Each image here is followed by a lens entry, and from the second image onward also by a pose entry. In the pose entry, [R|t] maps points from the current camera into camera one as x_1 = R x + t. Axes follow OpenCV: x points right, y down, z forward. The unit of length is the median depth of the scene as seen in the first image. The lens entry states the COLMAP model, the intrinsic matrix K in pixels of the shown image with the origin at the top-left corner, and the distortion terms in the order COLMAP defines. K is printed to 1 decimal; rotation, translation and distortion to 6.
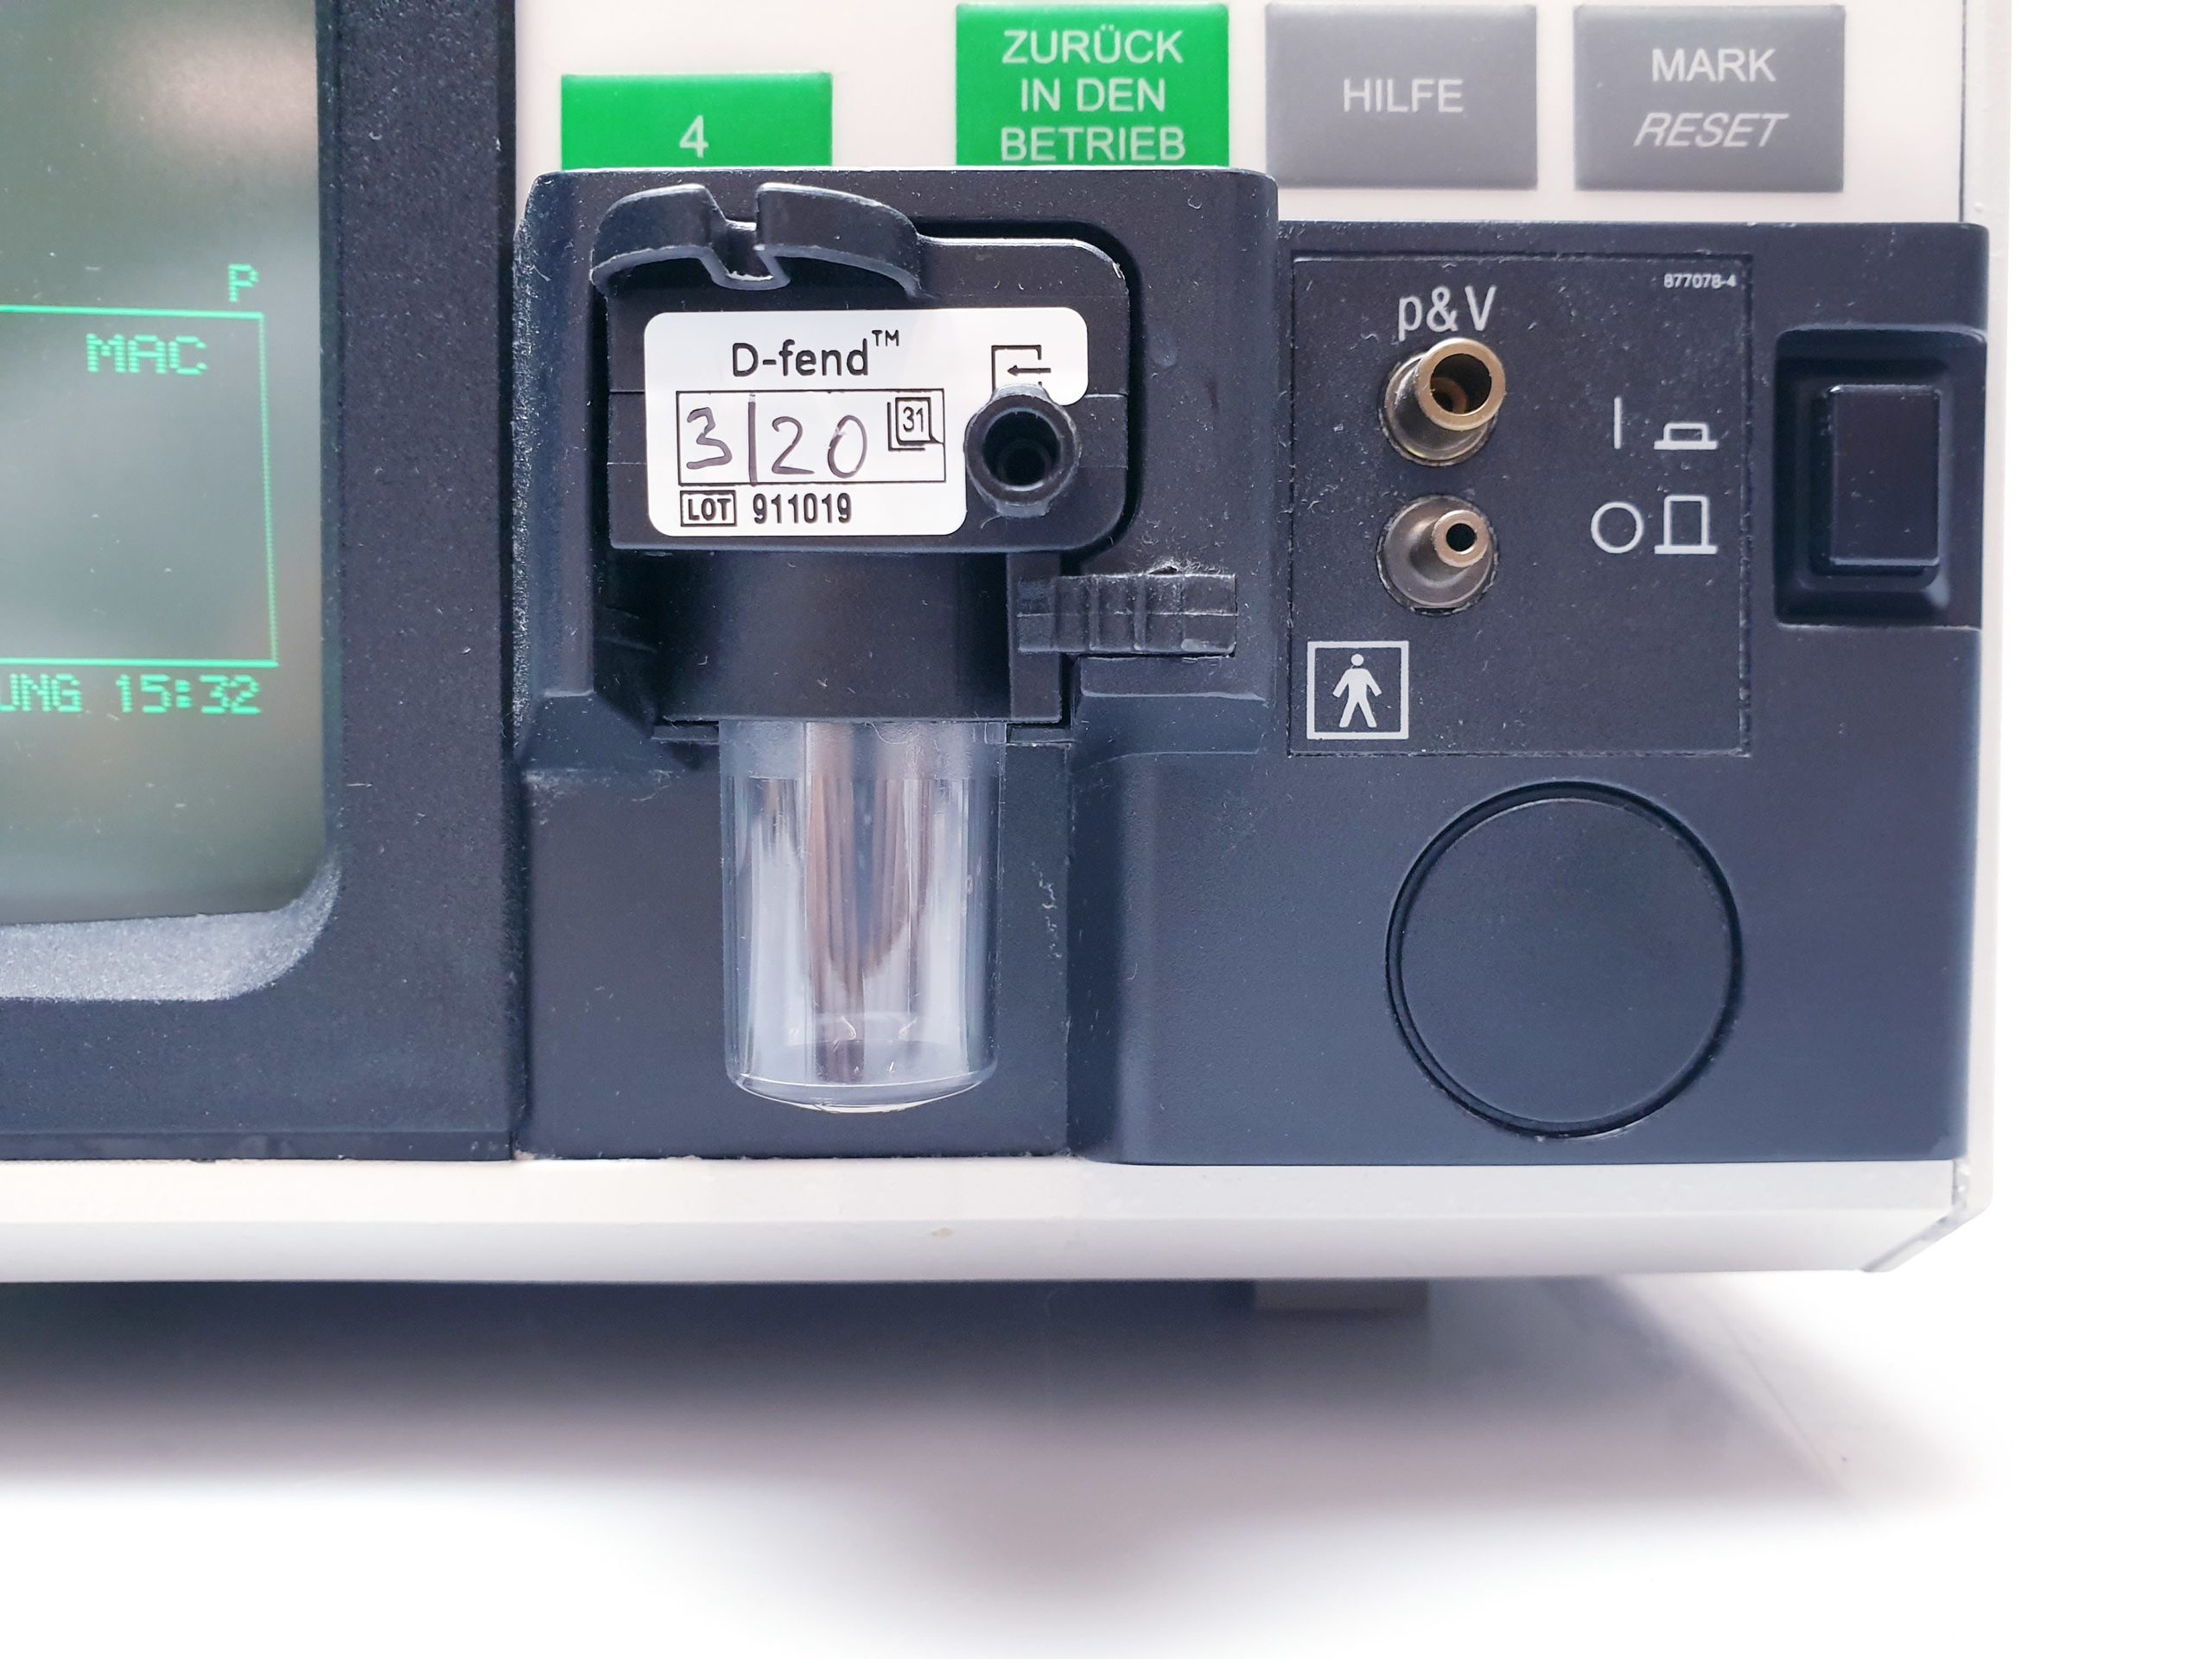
lens RADIAL K [[1728.5, 0, 1114.7], [0, 1728.5, 823.8], [0, 0, 1]] dist [-0.001586, -0.026933]
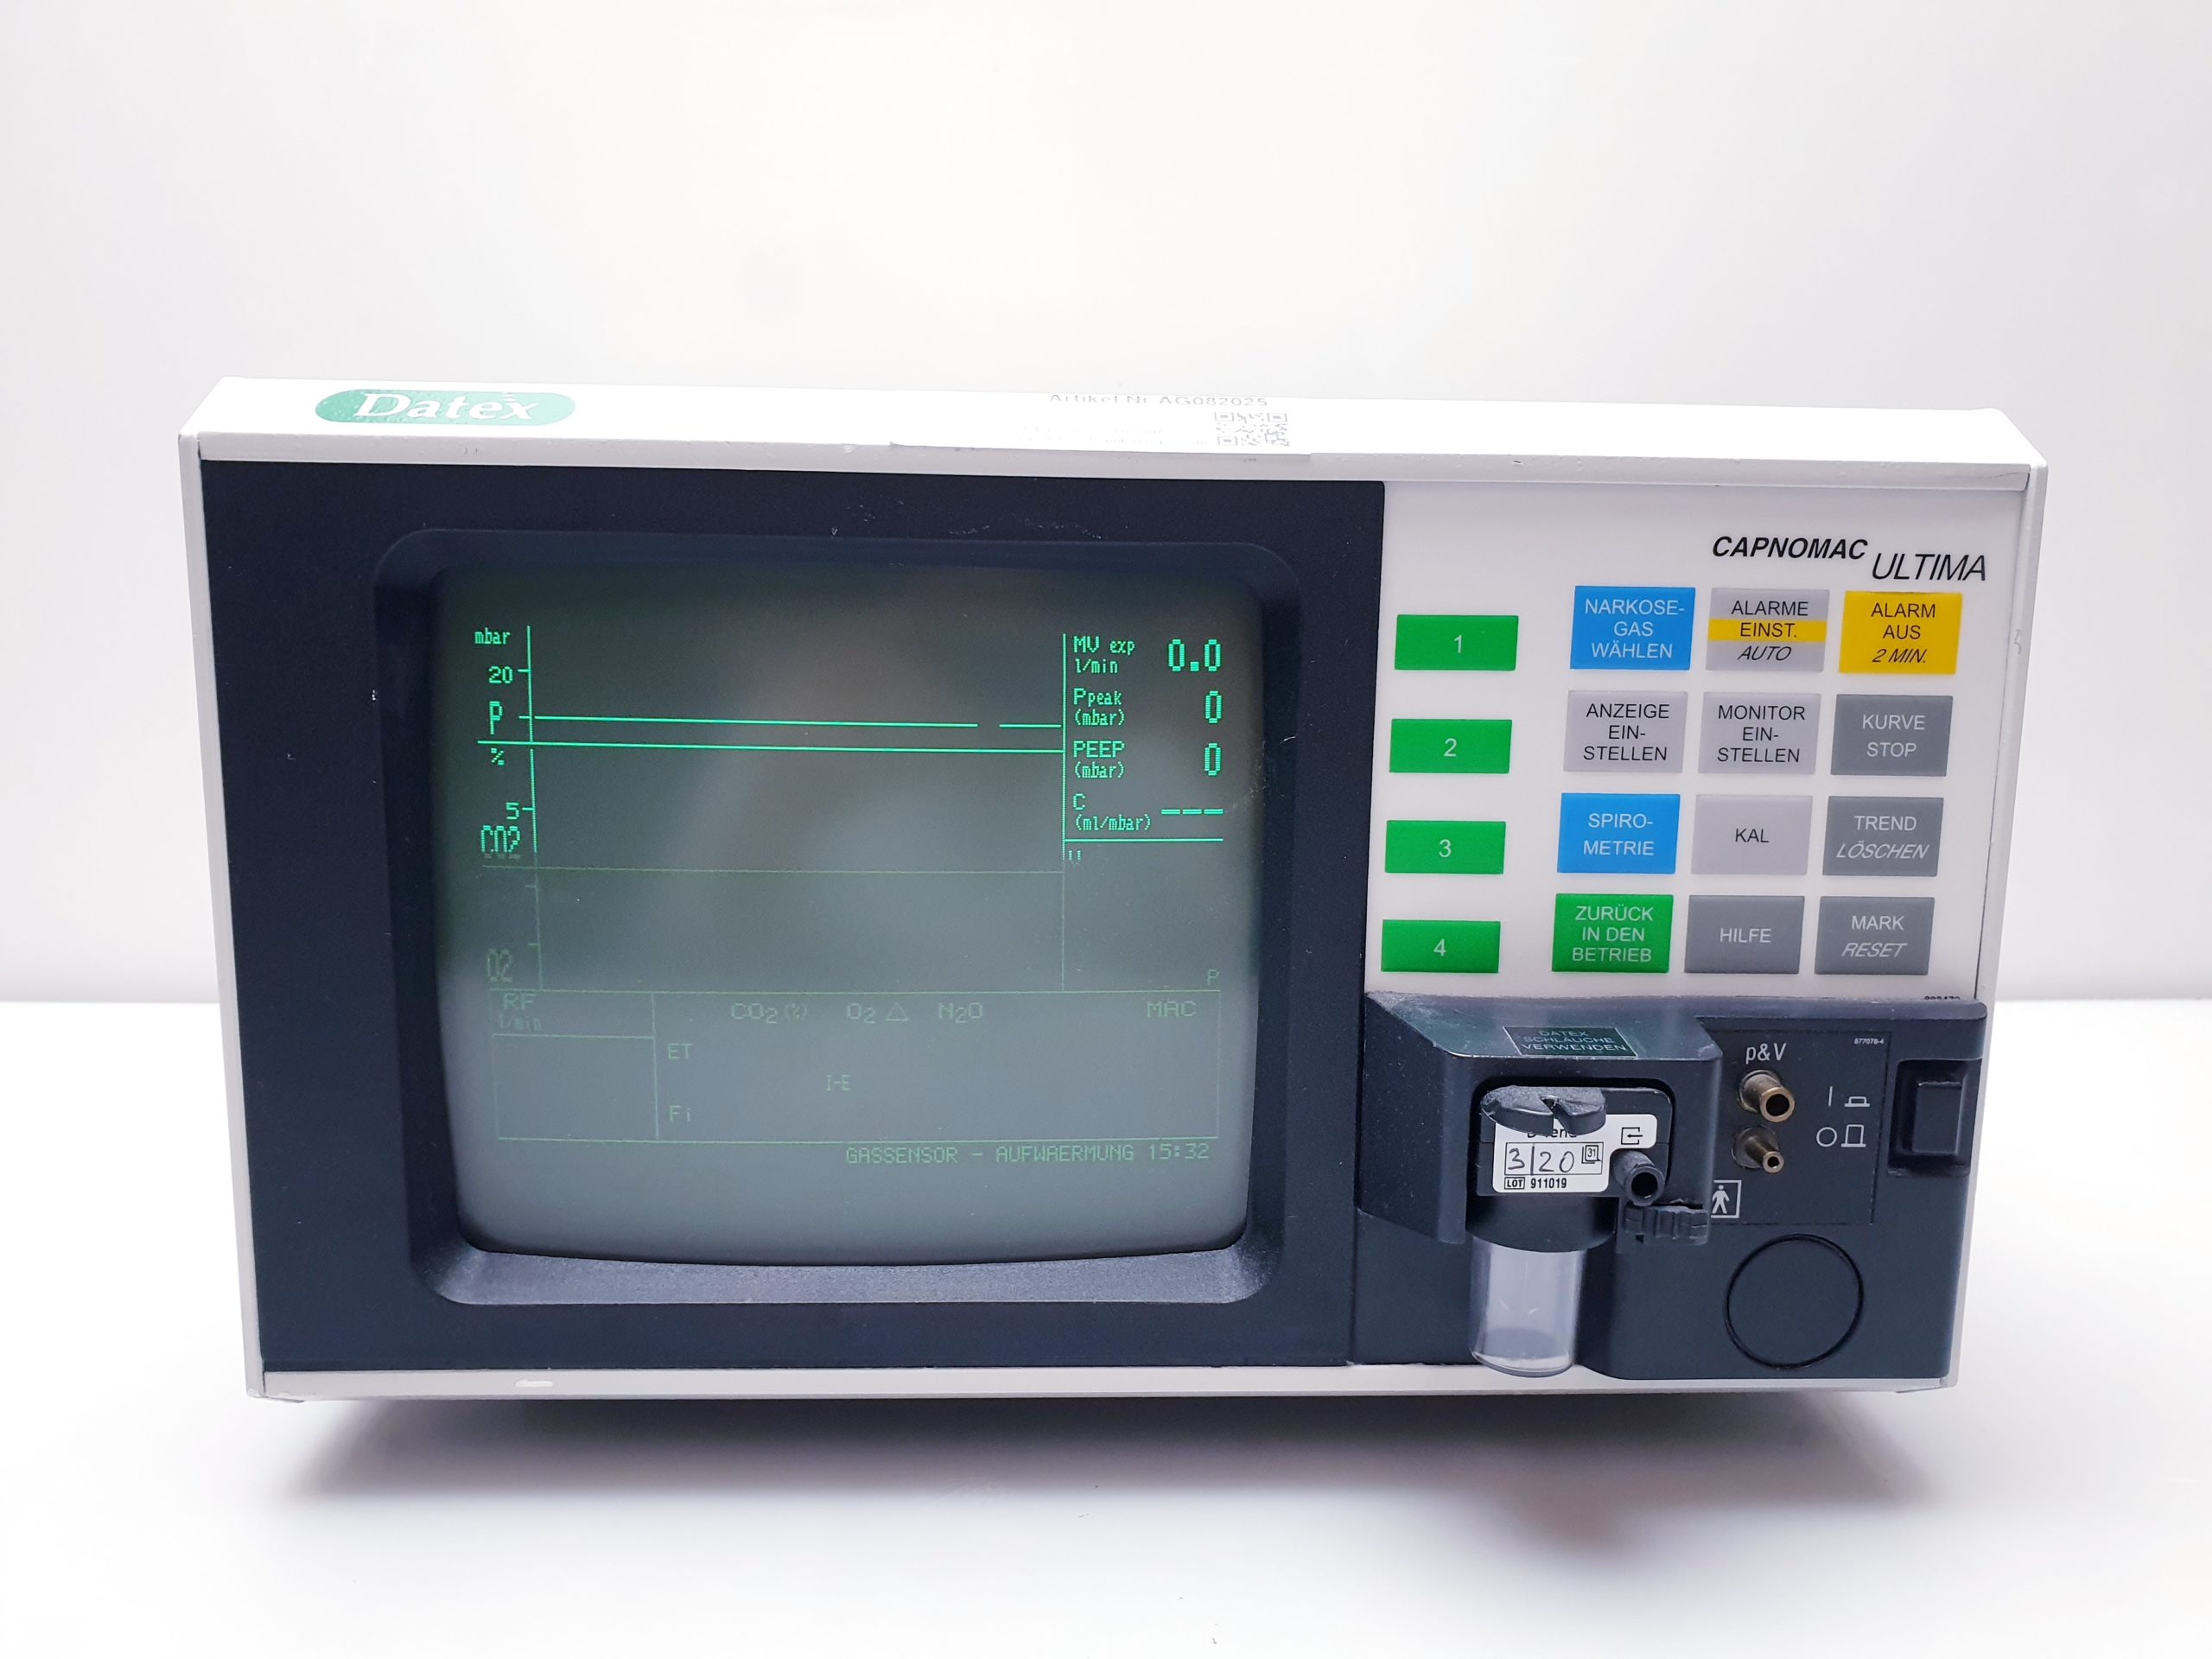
lens RADIAL K [[1728.5, 0, 1094.6], [0, 1728.5, 833.6], [0, 0, 1]] dist [-0.001586, -0.026933]
pose [[0.999624, 0.019023, 0.019755, -0.806083], [-0.021499, 0.990773, 0.133814, -0.904300], [-0.017027, -0.134188, 0.990810, -1.355055]]
